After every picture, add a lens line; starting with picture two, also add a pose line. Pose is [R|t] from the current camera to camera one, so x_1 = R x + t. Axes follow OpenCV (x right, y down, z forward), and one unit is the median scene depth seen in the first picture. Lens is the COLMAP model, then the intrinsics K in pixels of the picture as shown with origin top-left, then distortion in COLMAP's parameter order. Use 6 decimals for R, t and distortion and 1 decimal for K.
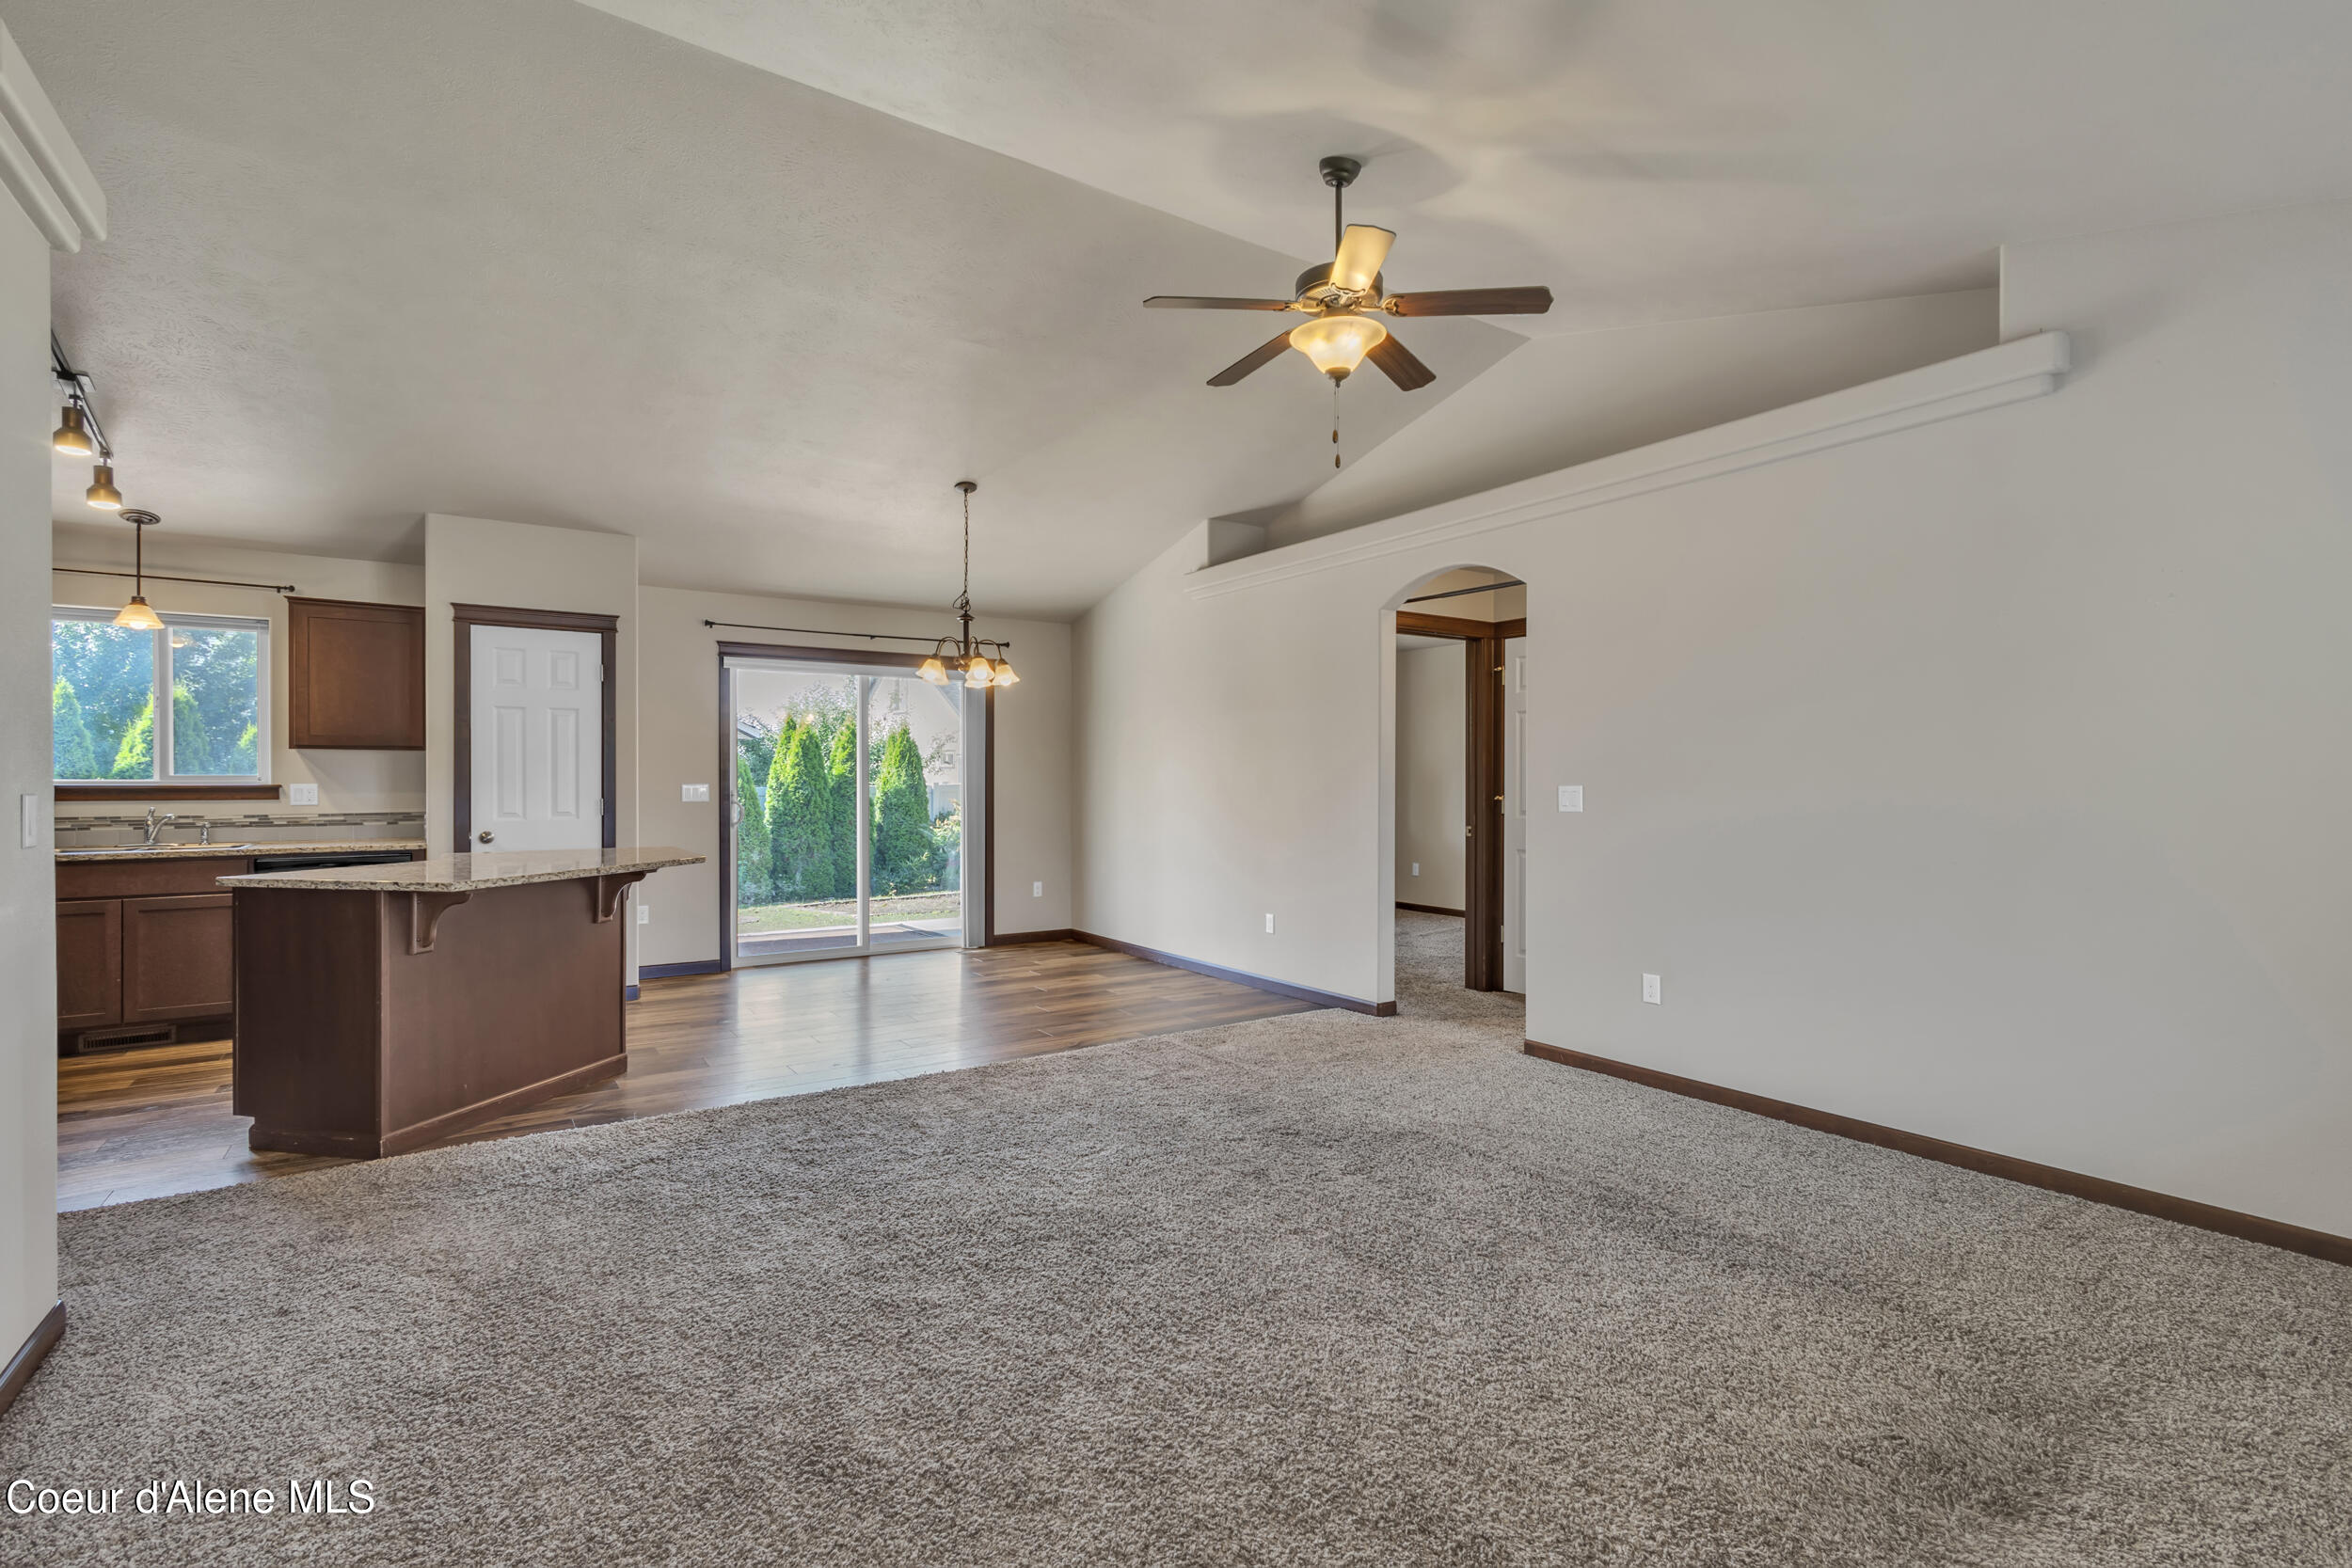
lens RADIAL K [[1077.2, 0, 1176.0], [0, 1077.2, 784.0], [0, 0, 1]] dist [0.008342, 0.000297]
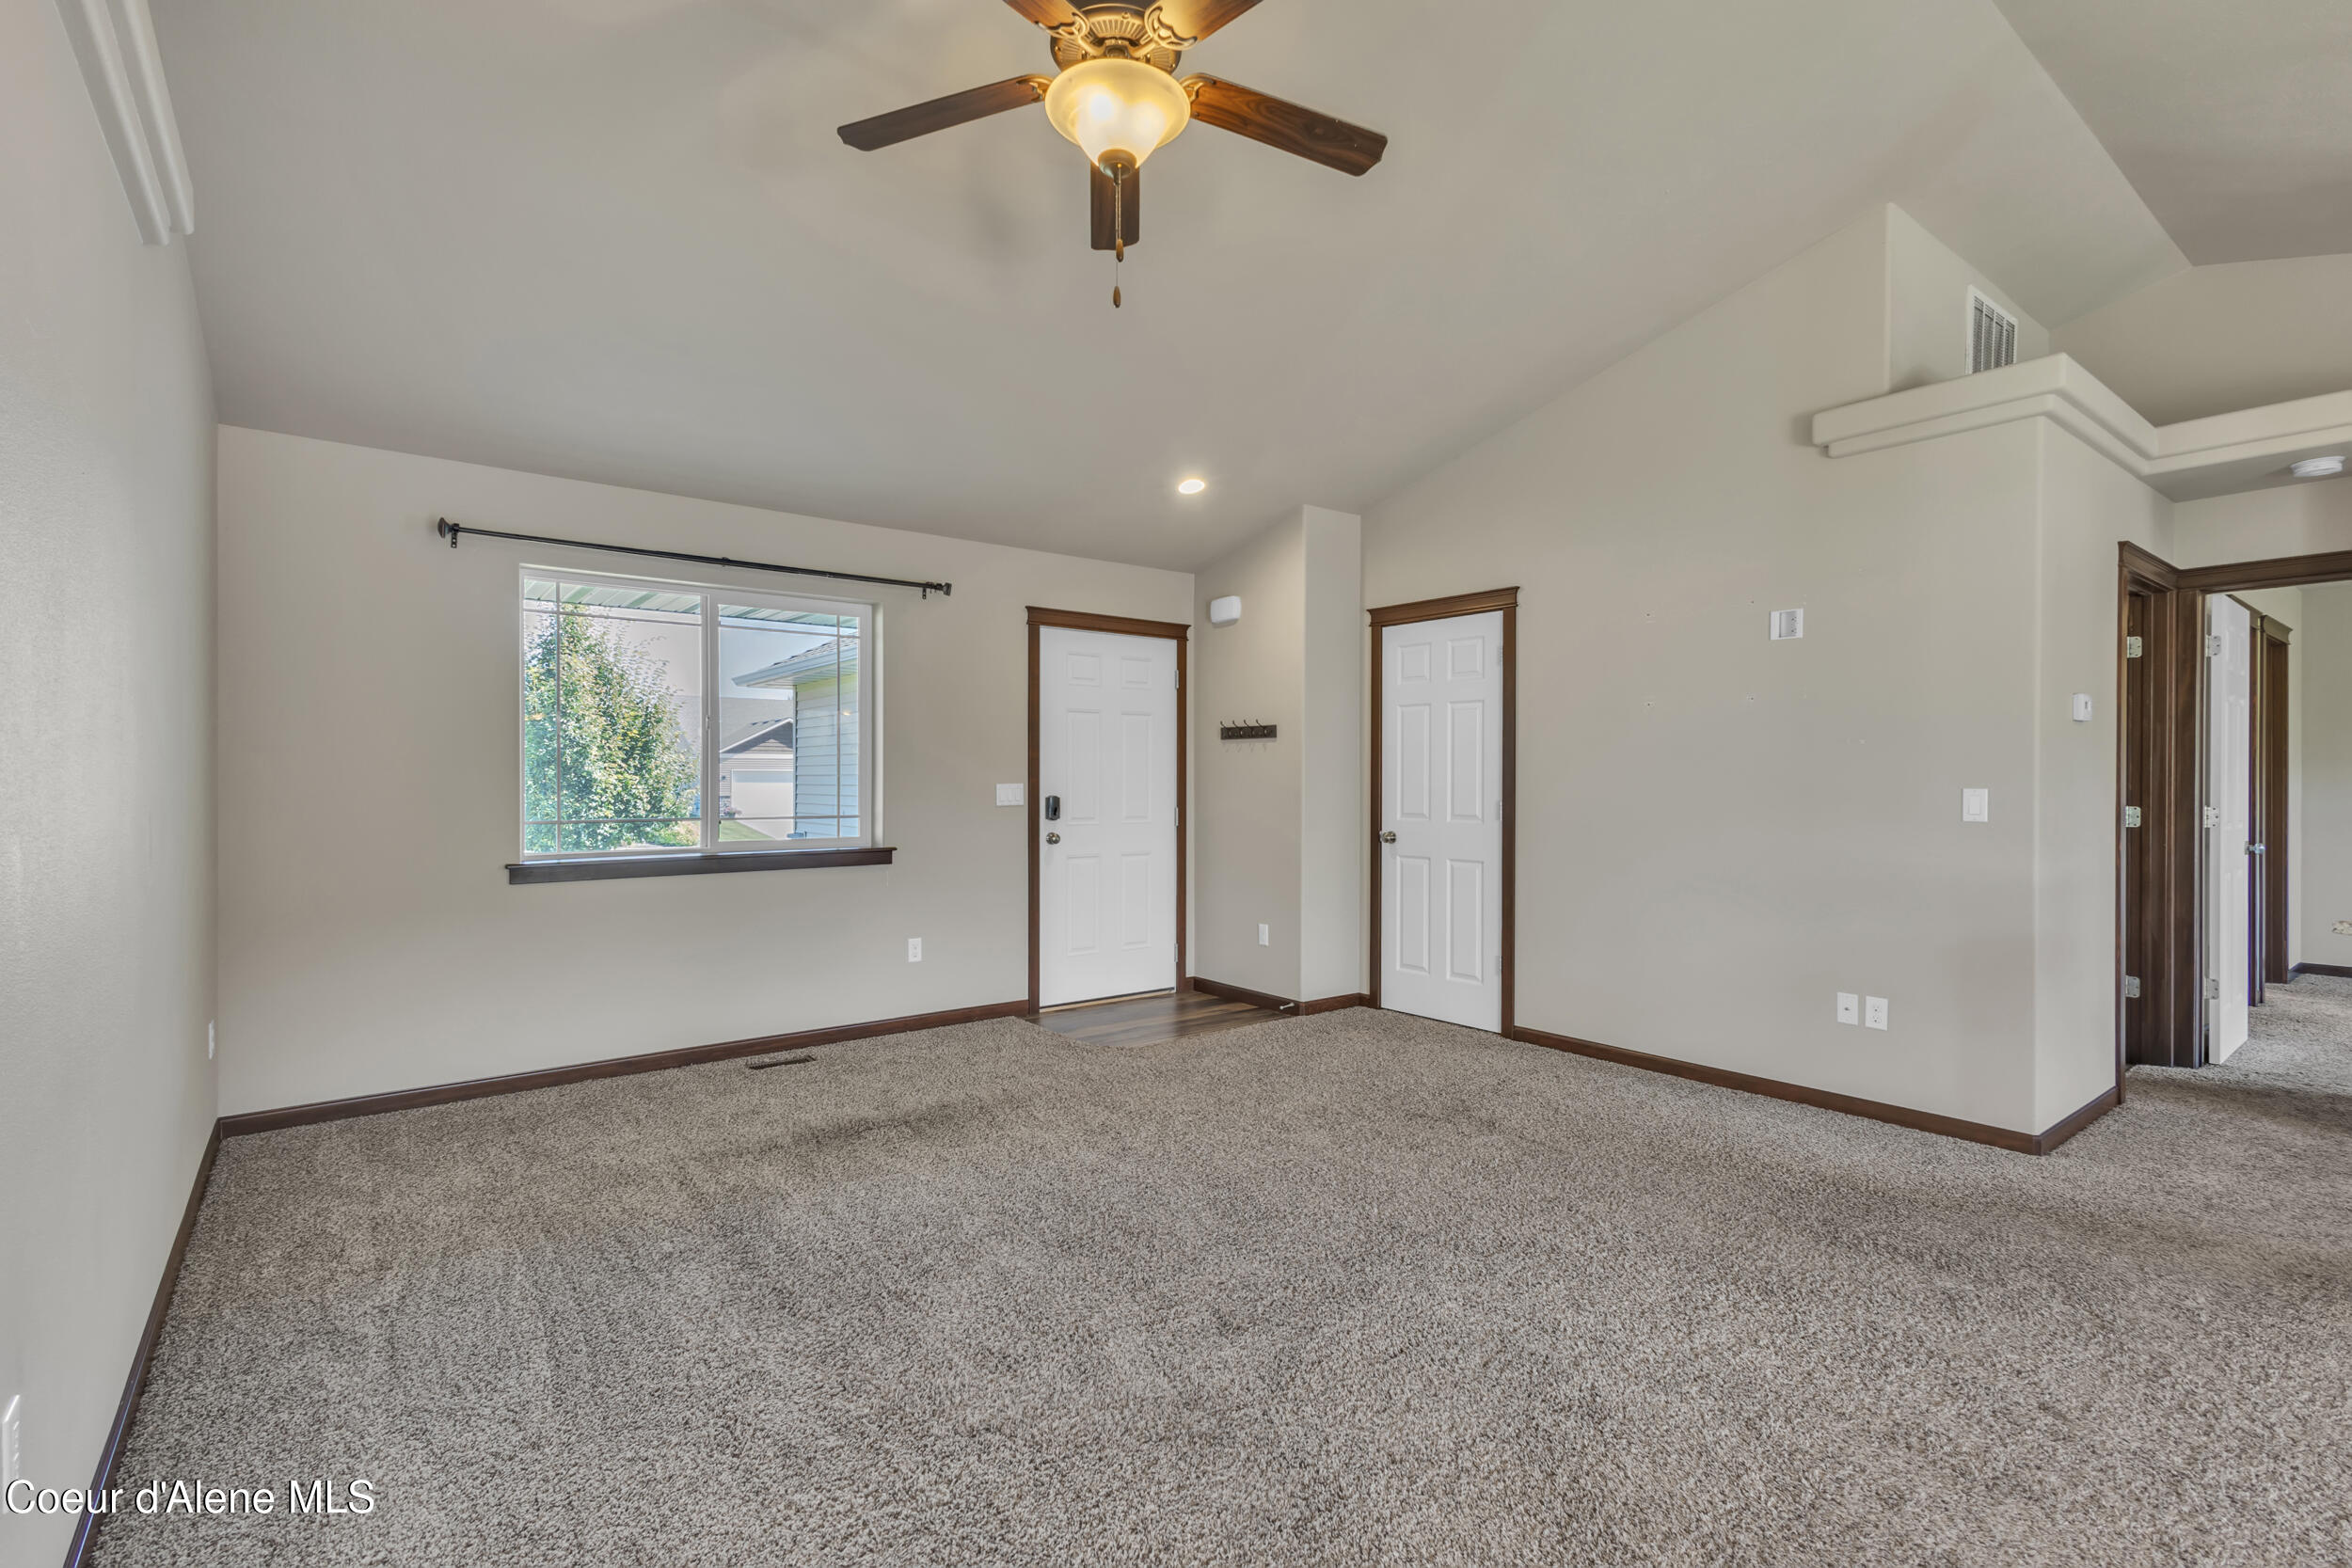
lens RADIAL K [[1080.5, 0, 1177.4], [0, 1080.5, 776.1], [0, 0, 1]] dist [0.009097, -0.001093]
pose [[-0.997353, -0.001385, -0.072703, 0.092610], [-0.001419, 0.999999, 0.000414, -0.002706], [0.072702, 0.000516, -0.997354, 0.965184]]
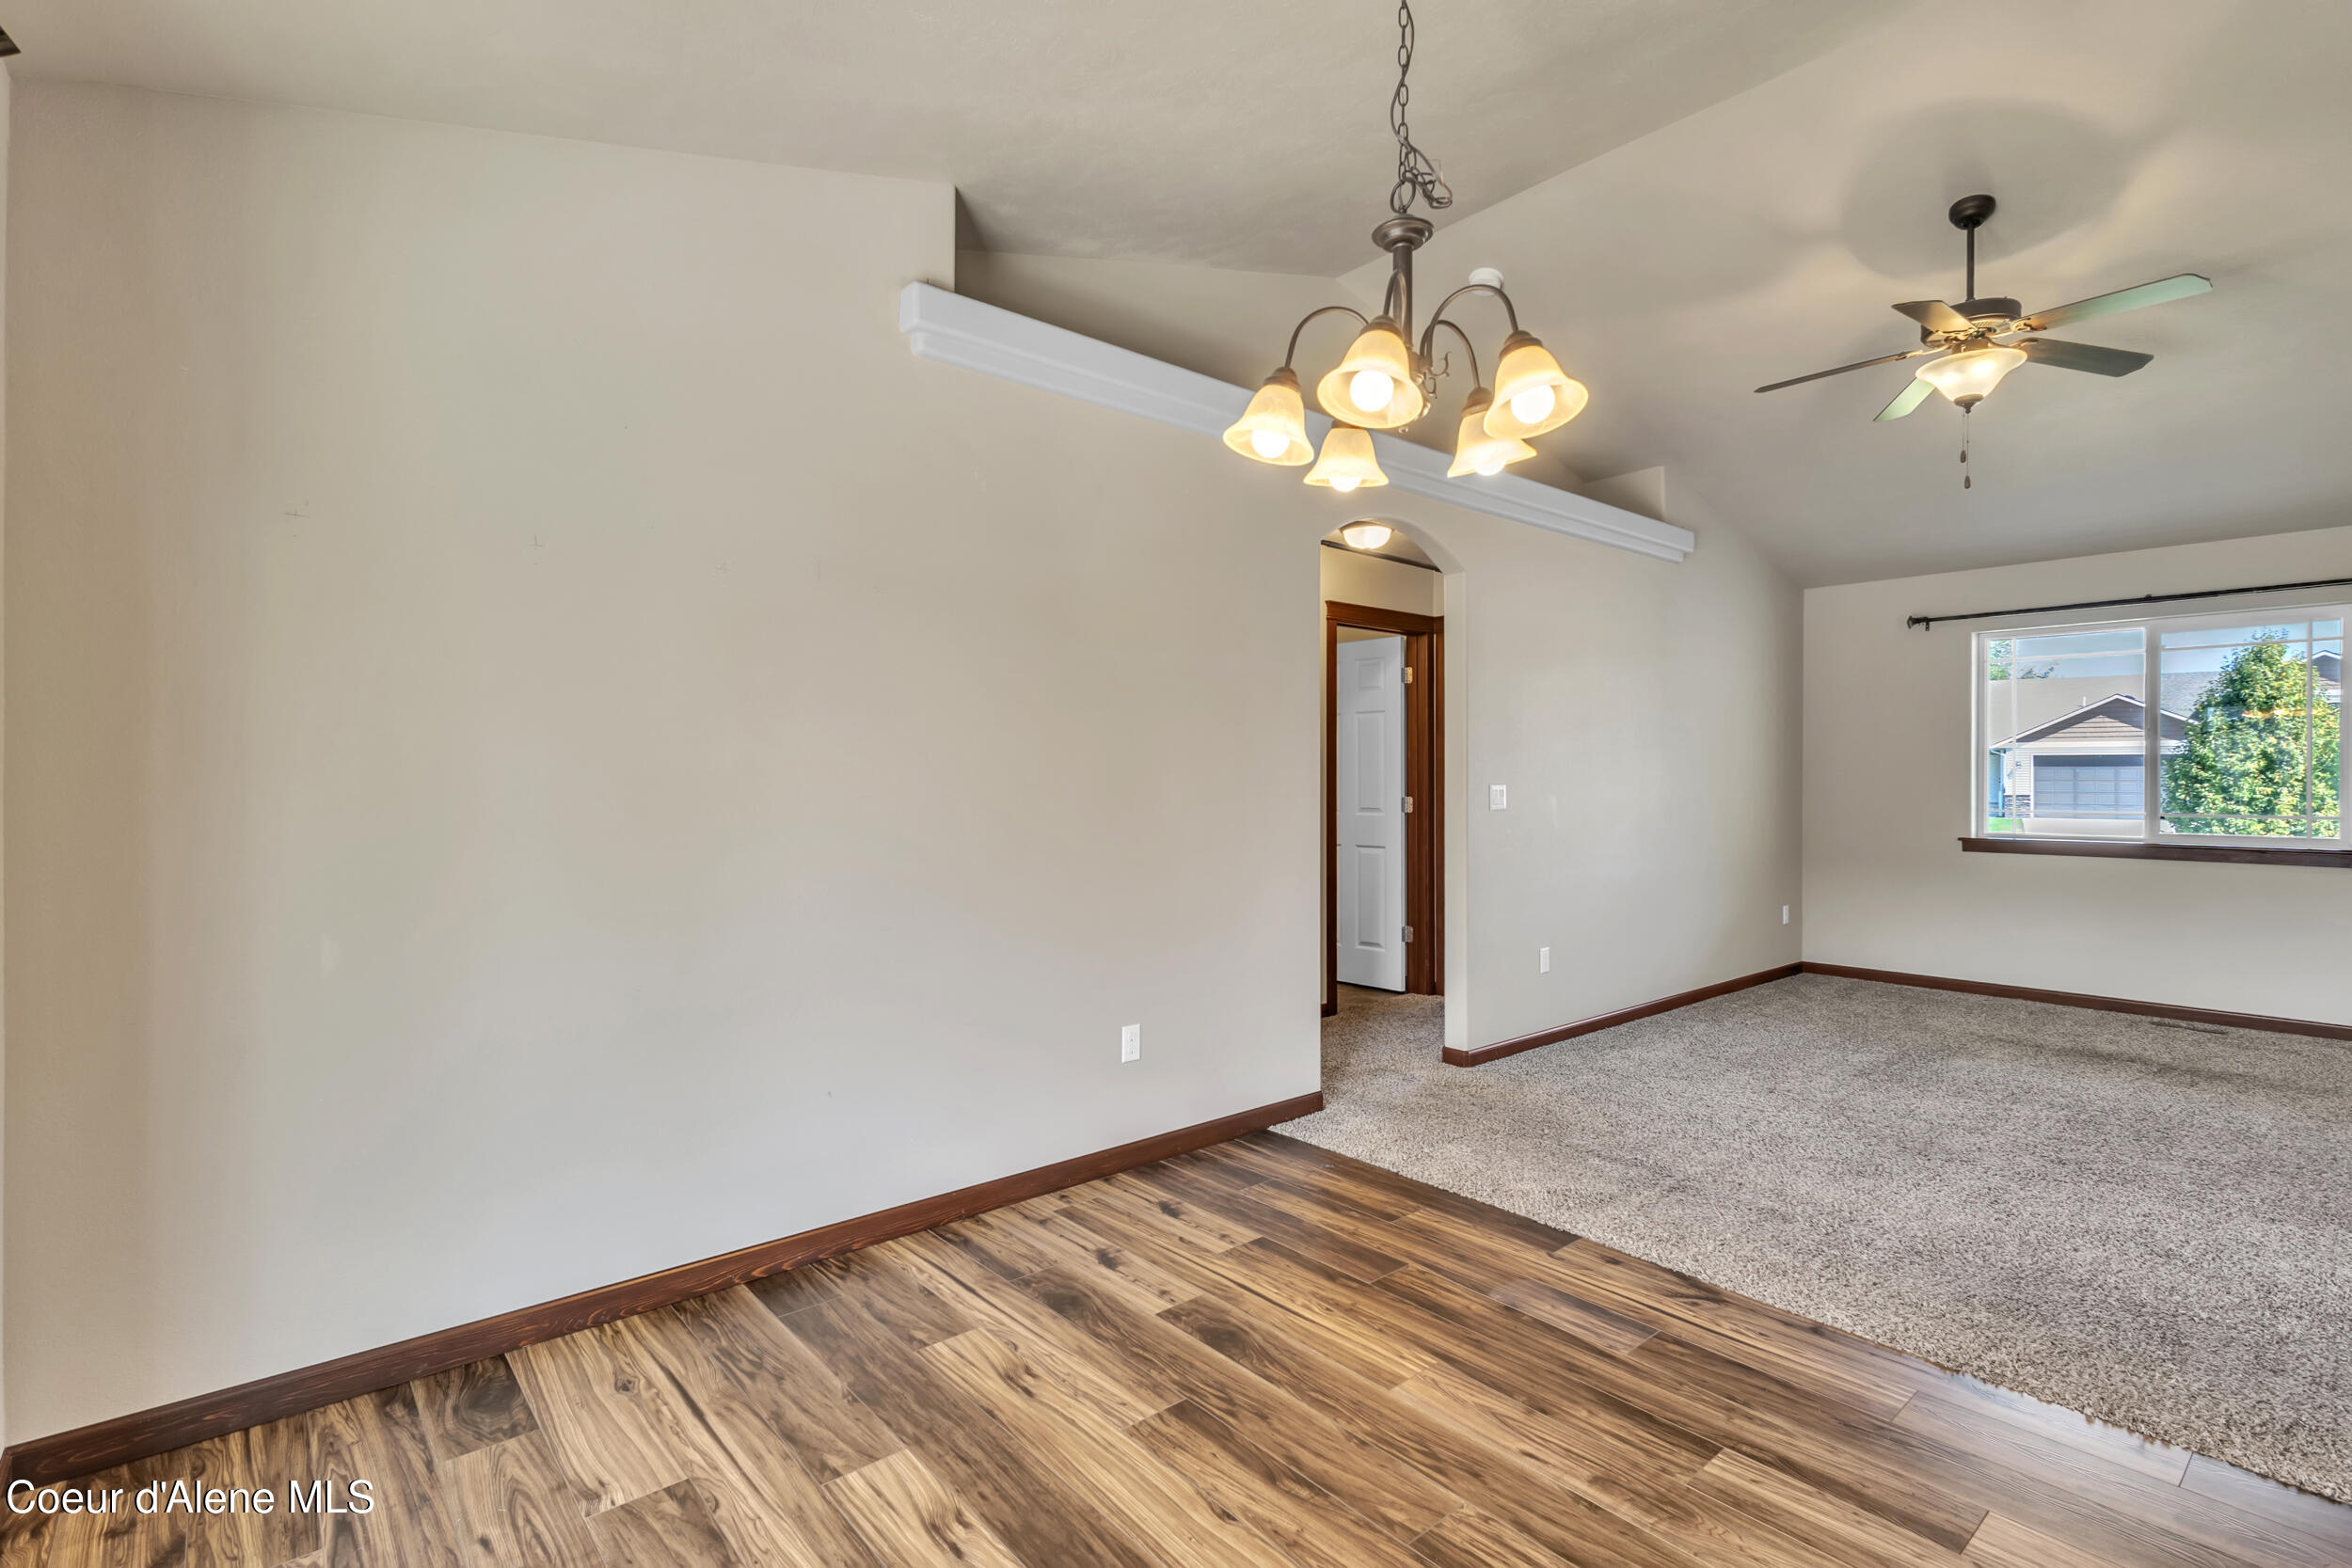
lens RADIAL K [[1094.2, 0, 1176.0], [0, 1094.2, 784.0], [0, 0, 1]] dist [0.003880, 0.000025]
pose [[-0.114014, -0.006098, 0.993460, -0.488666], [0.001958, 0.999978, 0.006363, -0.004692], [-0.993477, 0.002670, -0.113999, 1.102624]]
